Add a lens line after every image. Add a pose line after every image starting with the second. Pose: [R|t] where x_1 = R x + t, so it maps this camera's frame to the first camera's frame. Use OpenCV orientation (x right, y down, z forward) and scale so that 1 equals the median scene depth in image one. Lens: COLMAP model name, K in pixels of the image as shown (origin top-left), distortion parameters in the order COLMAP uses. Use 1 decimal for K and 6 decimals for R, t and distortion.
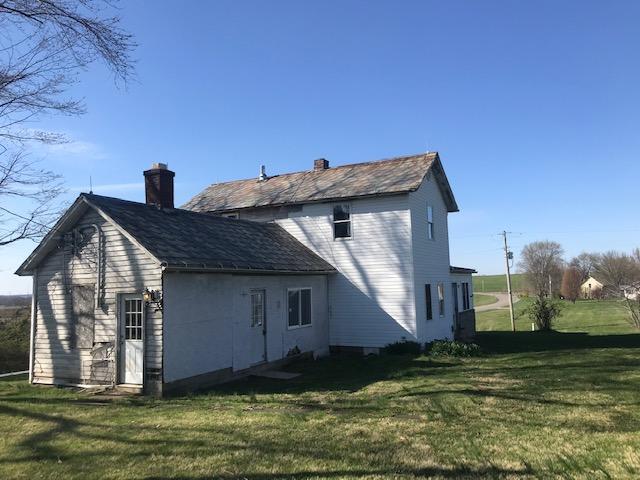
lens RADIAL K [[524.2, 0, 320.0], [0, 524.2, 240.0], [0, 0, 1]] dist [0.031584, -0.004185]
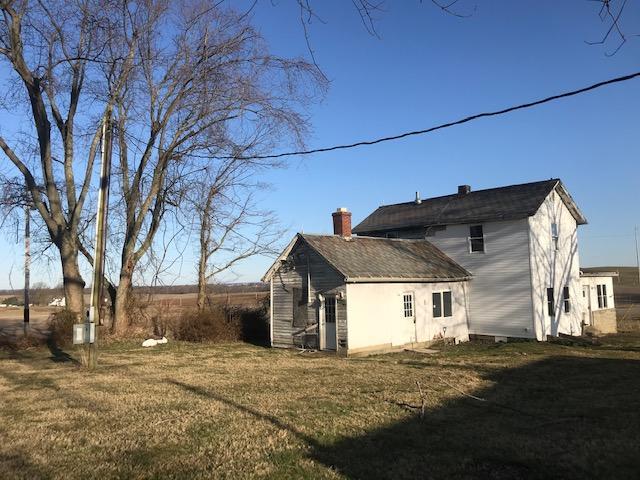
lens RADIAL K [[524.2, 0, 320.0], [0, 524.2, 240.0], [0, 0, 1]] dist [0.031584, -0.004185]
pose [[0.944845, -0.021455, -0.326813, 0.111519], [0.025780, 0.999628, 0.008905, -0.059210], [0.326501, -0.016839, 0.945047, -0.391391]]
